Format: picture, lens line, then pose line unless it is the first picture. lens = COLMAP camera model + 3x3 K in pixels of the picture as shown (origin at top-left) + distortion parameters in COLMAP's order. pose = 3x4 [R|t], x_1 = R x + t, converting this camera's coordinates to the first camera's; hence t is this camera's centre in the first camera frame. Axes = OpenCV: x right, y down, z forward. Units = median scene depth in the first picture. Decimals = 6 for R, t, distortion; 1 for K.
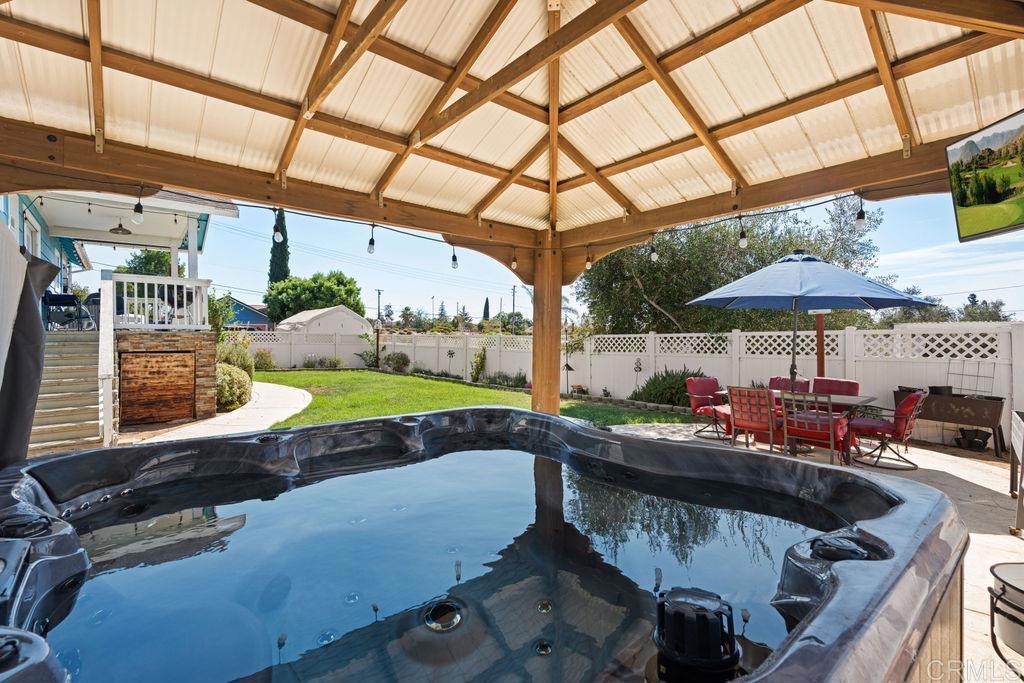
lens RADIAL K [[461.4, 0, 512.3], [0, 461.4, 339.7], [0, 0, 1]] dist [-0.000351, 0.000556]
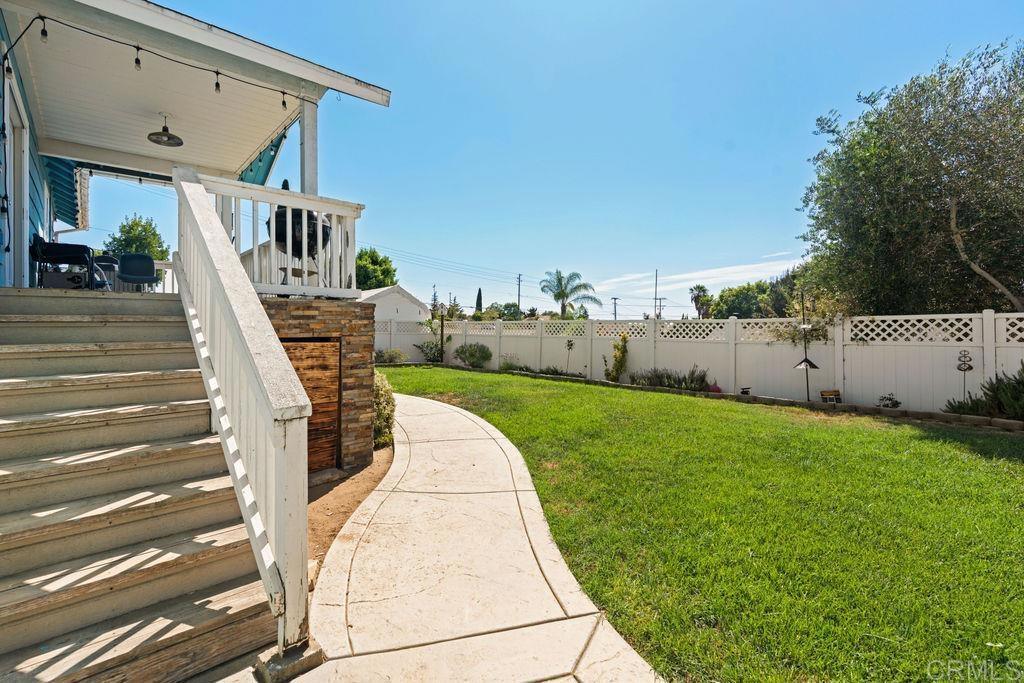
lens RADIAL K [[461.4, 0, 506.5], [0, 461.4, 324.0], [0, 0, 1]] dist [-0.000351, 0.000556]
pose [[0.999391, 0.000208, 0.034905, -0.278093], [0.000381, 0.999857, -0.016885, 0.009473], [-0.034904, 0.016888, 0.999248, 0.254374]]
